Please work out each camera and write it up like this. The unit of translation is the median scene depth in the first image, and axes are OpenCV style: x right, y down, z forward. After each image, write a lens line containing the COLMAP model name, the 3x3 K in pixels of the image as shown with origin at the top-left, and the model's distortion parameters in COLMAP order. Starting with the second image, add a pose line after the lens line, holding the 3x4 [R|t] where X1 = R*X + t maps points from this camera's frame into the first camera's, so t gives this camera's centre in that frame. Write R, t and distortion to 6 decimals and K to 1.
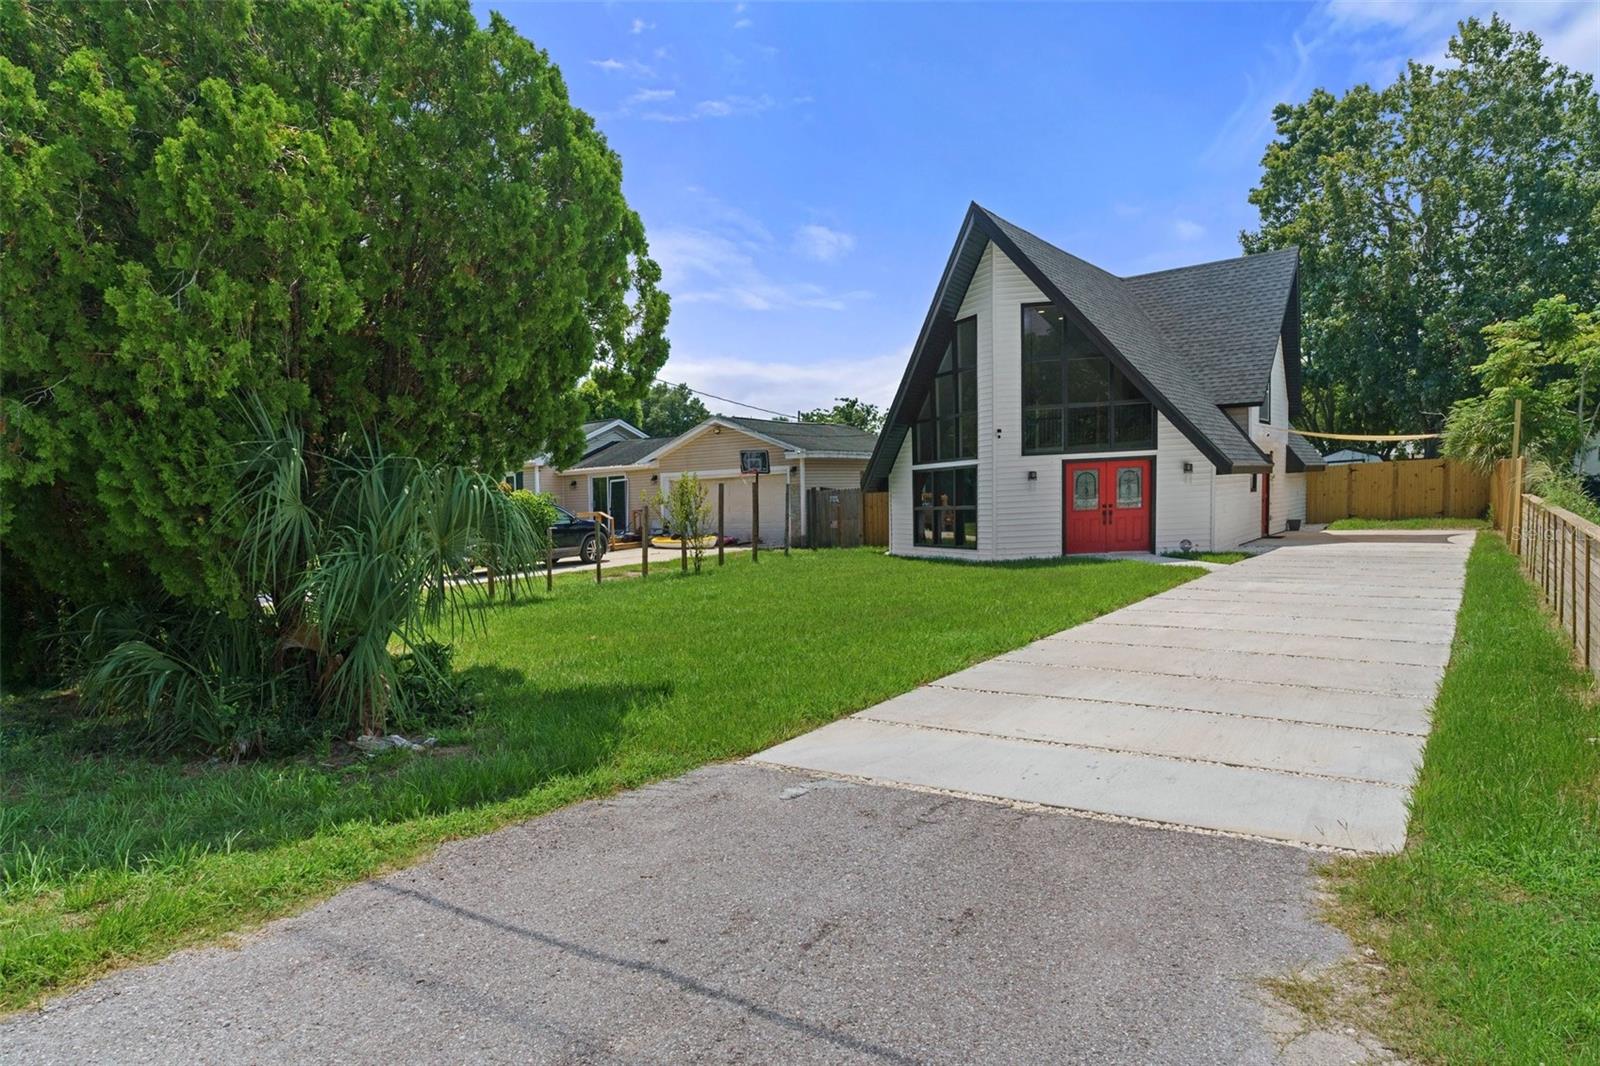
lens RADIAL K [[936.6, 0, 798.1], [0, 936.6, 601.0], [0, 0, 1]] dist [-0.006991, -0.002792]
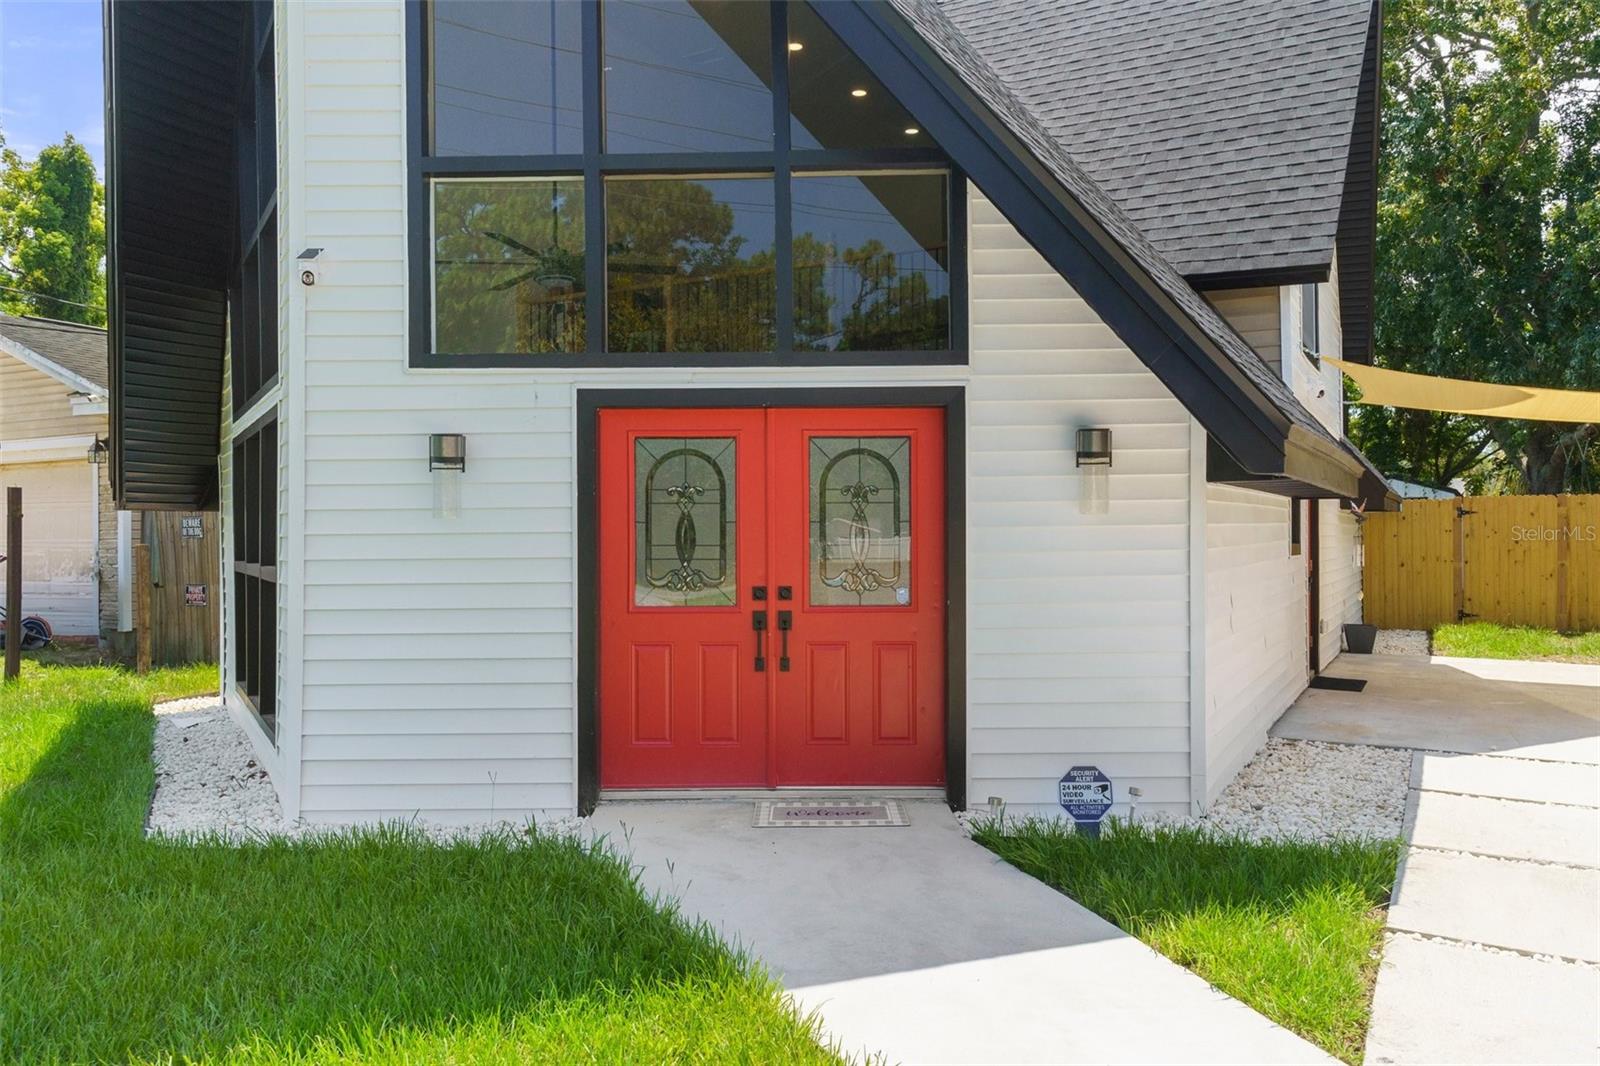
lens RADIAL K [[1126.6, 0, 795.0], [0, 1126.6, 530.1], [0, 0, 1]] dist [-0.005834, -0.002199]
pose [[0.991978, 0.041681, 0.119337, 0.247895], [-0.027647, 0.992755, -0.116928, -0.069155], [-0.123346, 0.112691, 0.985944, 0.587363]]
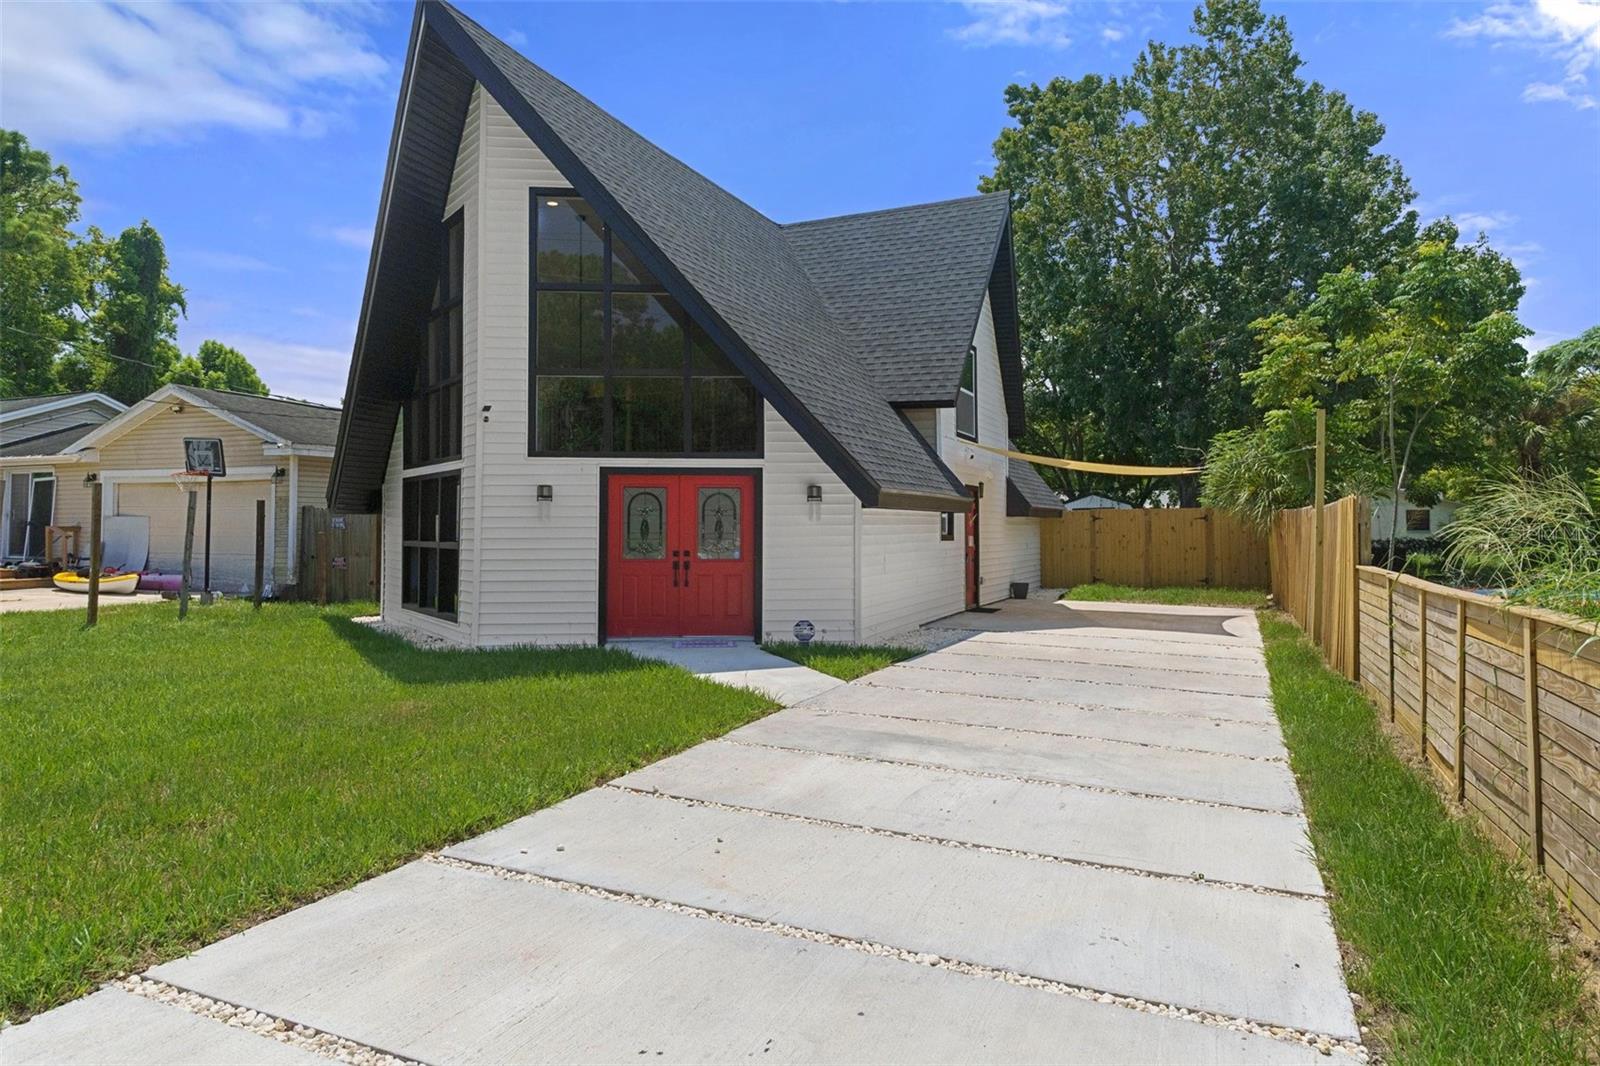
lens RADIAL K [[973.1, 0, 793.1], [0, 973.1, 493.8], [0, 0, 1]] dist [-0.007167, -0.000930]
pose [[0.976909, 0.054755, 0.206521, 0.224877], [-0.023195, 0.988070, -0.152248, -0.040749], [-0.212393, 0.143943, 0.966524, 0.341833]]
